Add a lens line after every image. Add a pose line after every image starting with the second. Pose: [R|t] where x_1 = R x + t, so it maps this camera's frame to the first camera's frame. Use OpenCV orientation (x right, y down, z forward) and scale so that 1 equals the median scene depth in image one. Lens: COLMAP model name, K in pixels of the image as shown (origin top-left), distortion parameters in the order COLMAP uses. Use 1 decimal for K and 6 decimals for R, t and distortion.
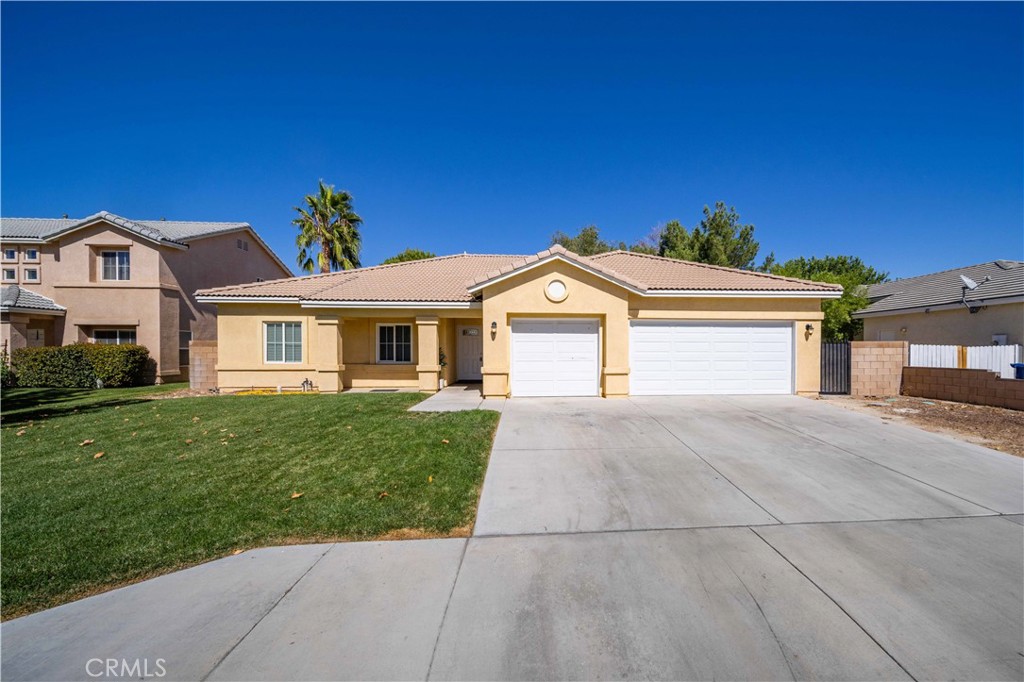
lens RADIAL K [[347.9, 0, 578.8], [0, 347.9, 352.8], [0, 0, 1]] dist [-0.000145, 0.000026]
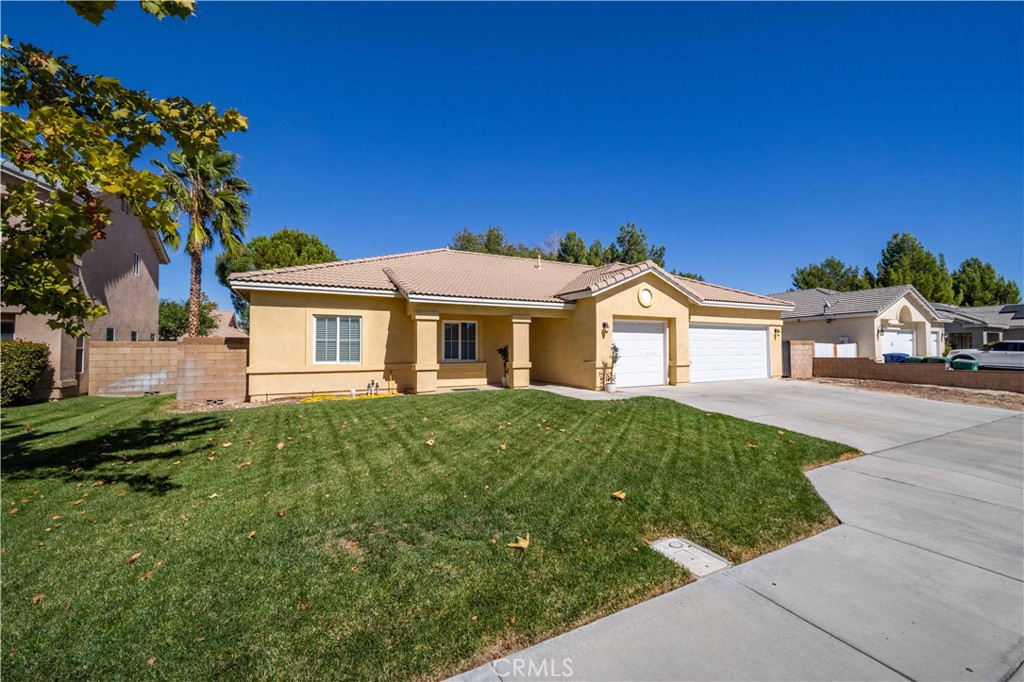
lens RADIAL K [[371.9, 0, 512.0], [0, 371.9, 341.0], [0, 0, 1]] dist [0.009880, -0.005894]
pose [[0.929626, 0.003592, 0.368487, -0.838879], [0.009011, 0.999432, -0.032475, 0.008229], [-0.368394, 0.033510, 0.929065, -0.019404]]
